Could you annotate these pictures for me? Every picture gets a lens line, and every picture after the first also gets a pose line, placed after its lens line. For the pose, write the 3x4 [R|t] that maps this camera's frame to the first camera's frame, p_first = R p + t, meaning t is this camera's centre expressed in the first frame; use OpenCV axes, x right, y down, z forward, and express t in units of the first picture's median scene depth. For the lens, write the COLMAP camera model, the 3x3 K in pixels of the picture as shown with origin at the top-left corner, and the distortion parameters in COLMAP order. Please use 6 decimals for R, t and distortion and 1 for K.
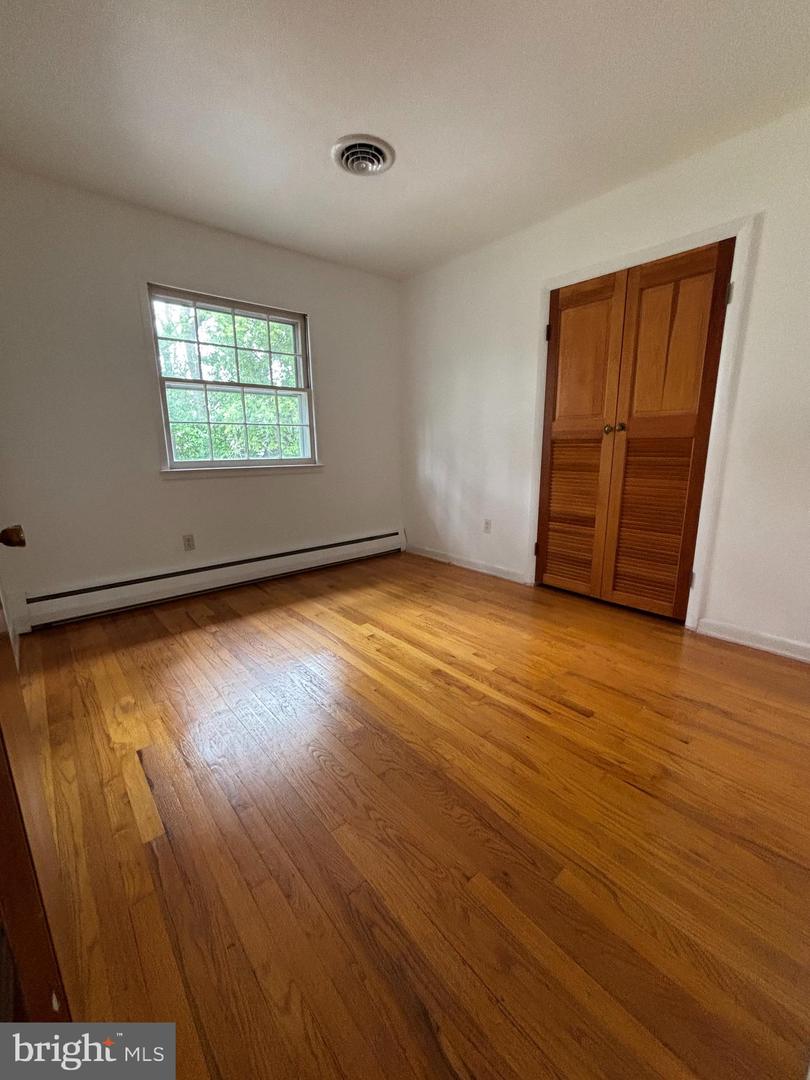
lens RADIAL K [[433.9, 0, 406.8], [0, 433.9, 543.5], [0, 0, 1]] dist [-0.000438, -0.000145]
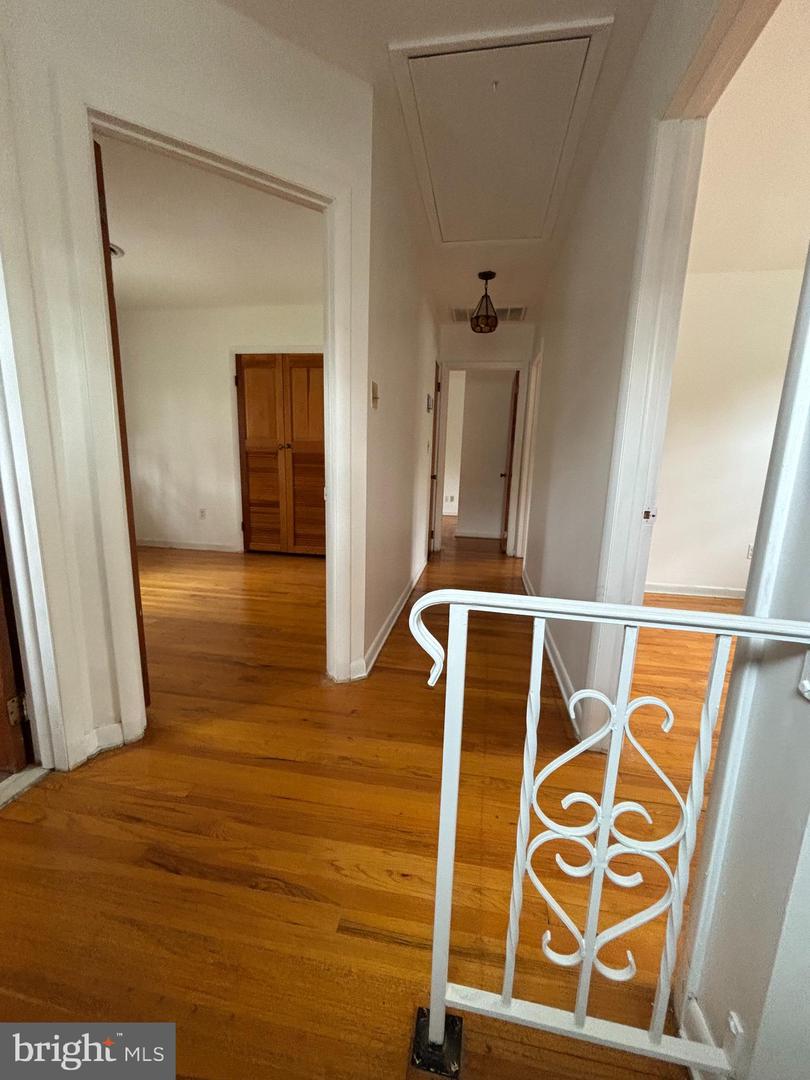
lens RADIAL K [[433.9, 0, 406.8], [0, 433.9, 543.5], [0, 0, 1]] dist [-0.000438, -0.000145]
pose [[0.765607, -0.085564, 0.637593, -0.234621], [0.104185, 0.994523, 0.008360, 0.127979], [-0.634816, 0.060027, 0.770328, -0.513131]]
